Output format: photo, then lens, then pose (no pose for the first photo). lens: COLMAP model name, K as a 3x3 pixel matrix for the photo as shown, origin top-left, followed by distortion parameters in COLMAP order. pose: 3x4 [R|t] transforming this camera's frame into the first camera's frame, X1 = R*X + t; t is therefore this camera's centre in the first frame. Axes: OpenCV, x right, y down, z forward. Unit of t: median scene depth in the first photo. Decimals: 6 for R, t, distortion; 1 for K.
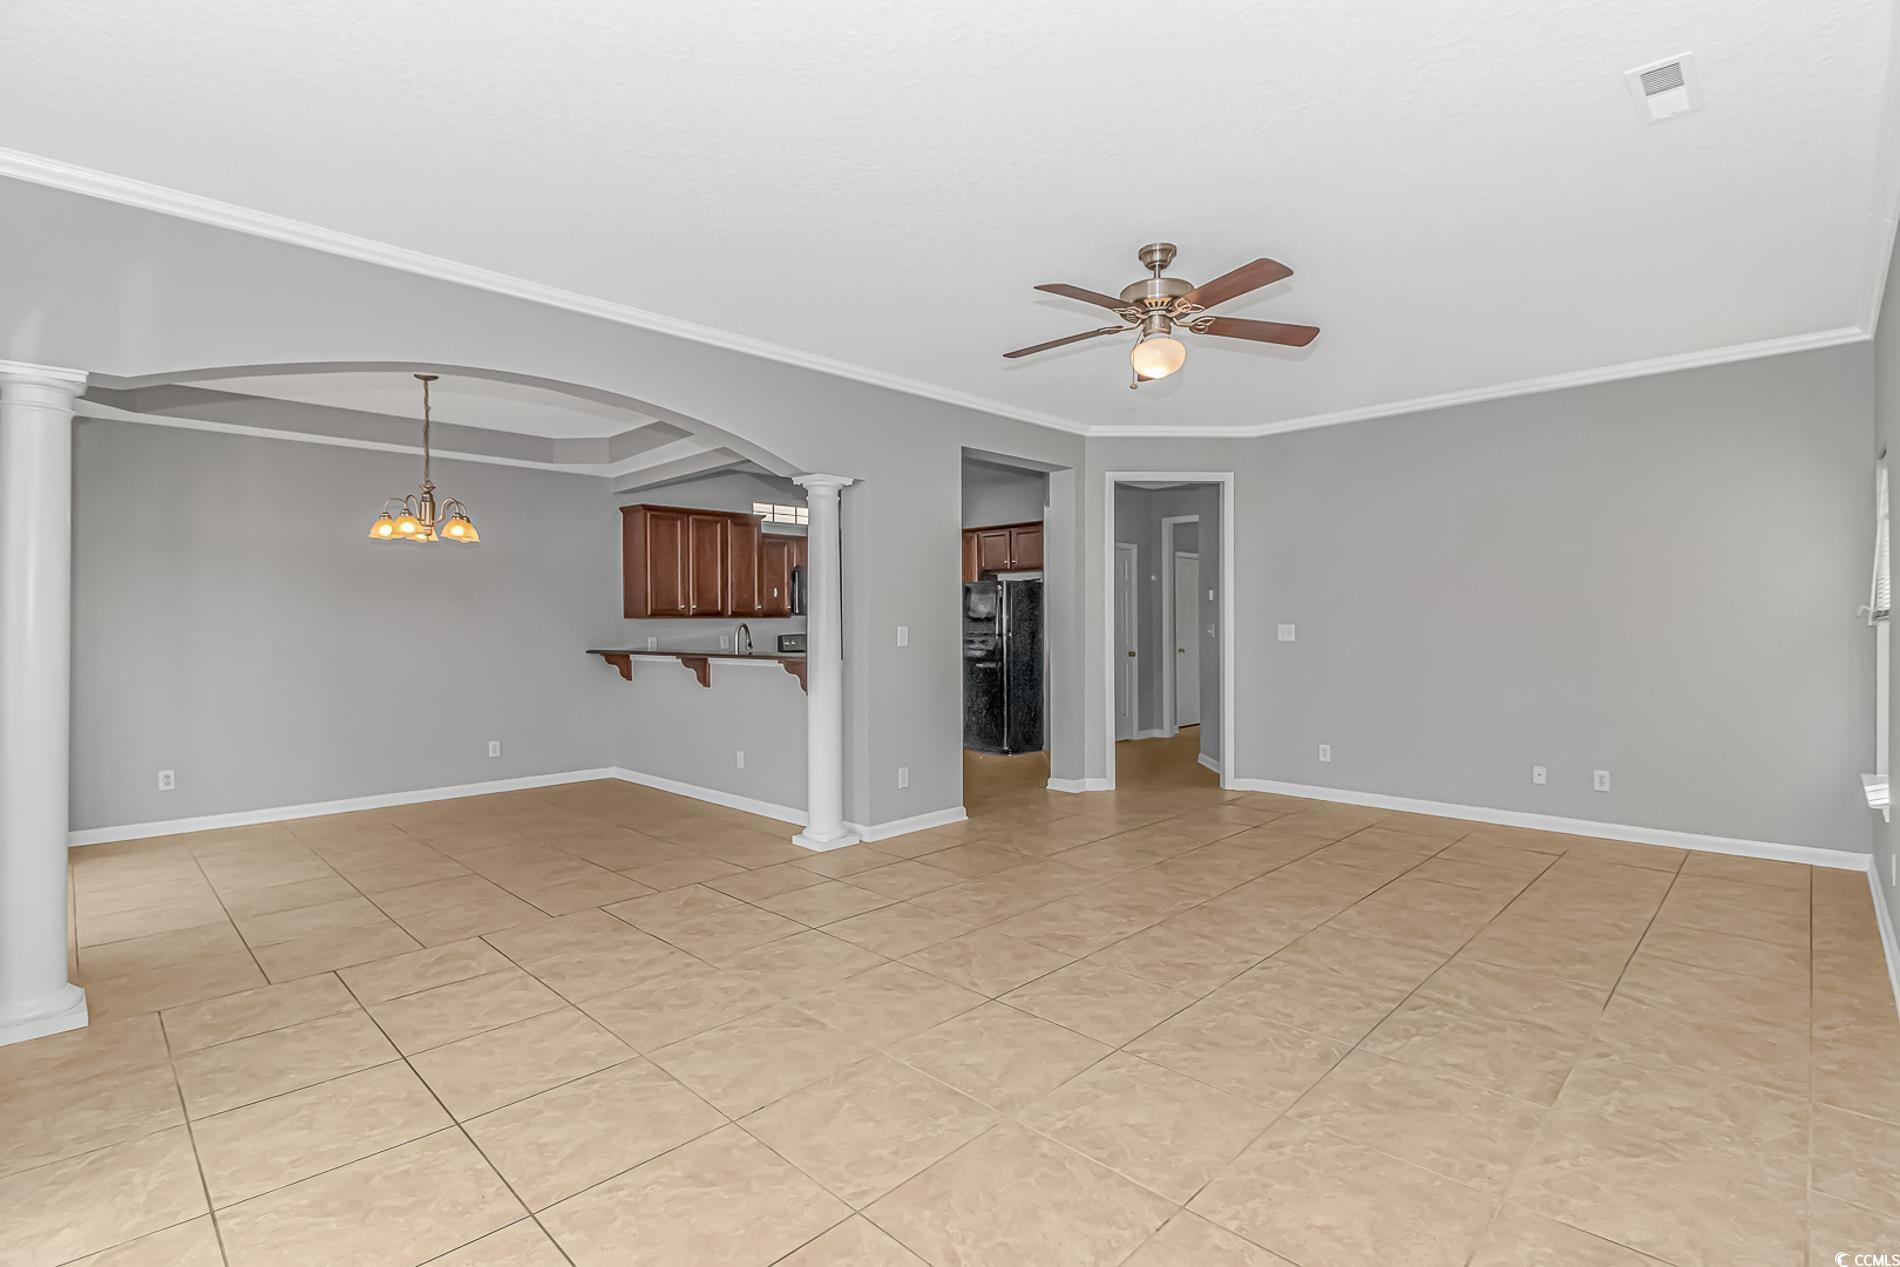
lens RADIAL K [[885.8, 0, 950.0], [0, 885.8, 633.5], [0, 0, 1]] dist [-0.012551, -0.000391]
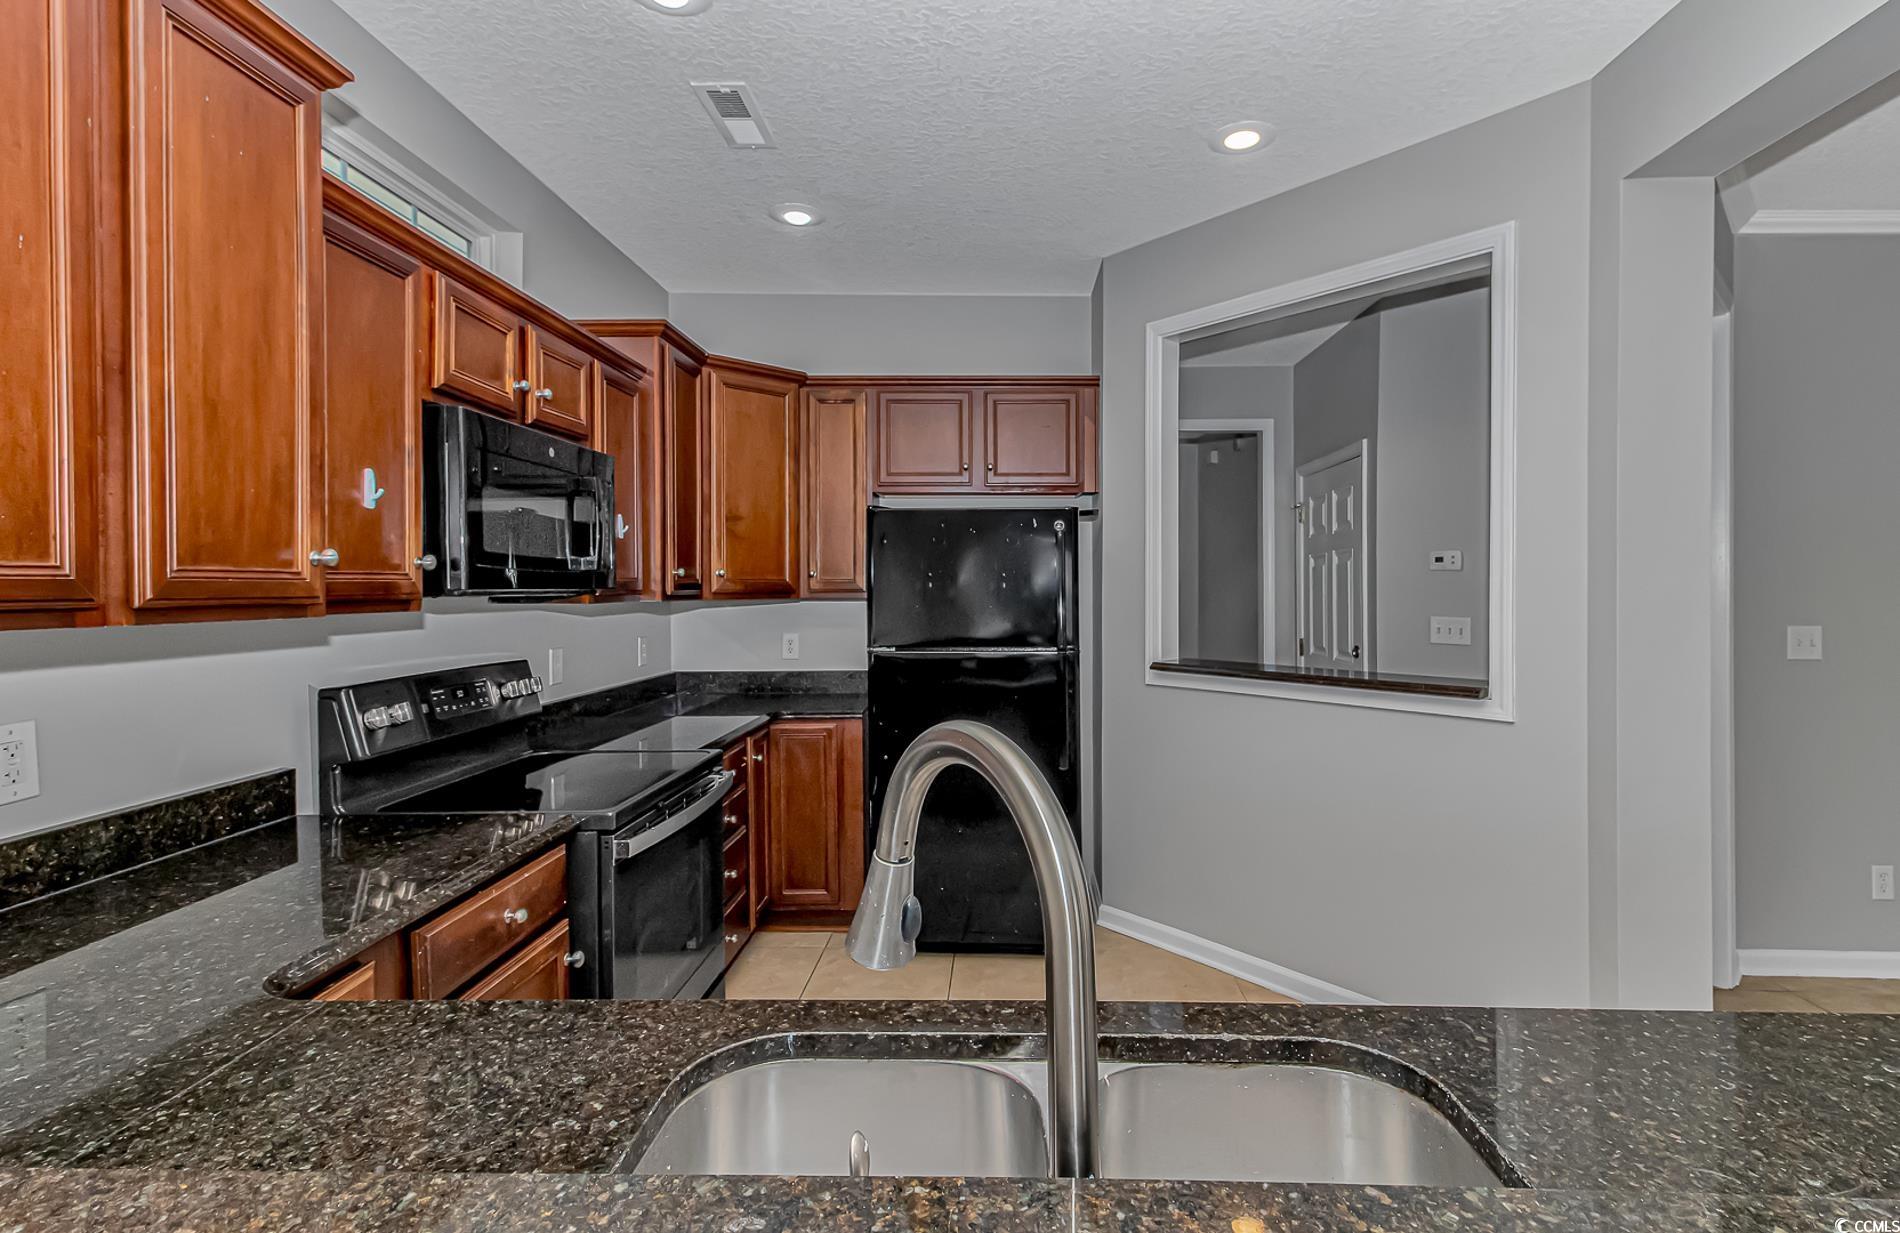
lens RADIAL K [[880.8, 0, 957.7], [0, 880.8, 584.0], [0, 0, 1]] dist [-0.003294, -0.000577]
pose [[0.748473, 0.010732, 0.663078, -0.235354], [0.005570, 0.999732, -0.022468, -0.020140], [-0.663141, 0.020510, 0.748213, 0.768392]]
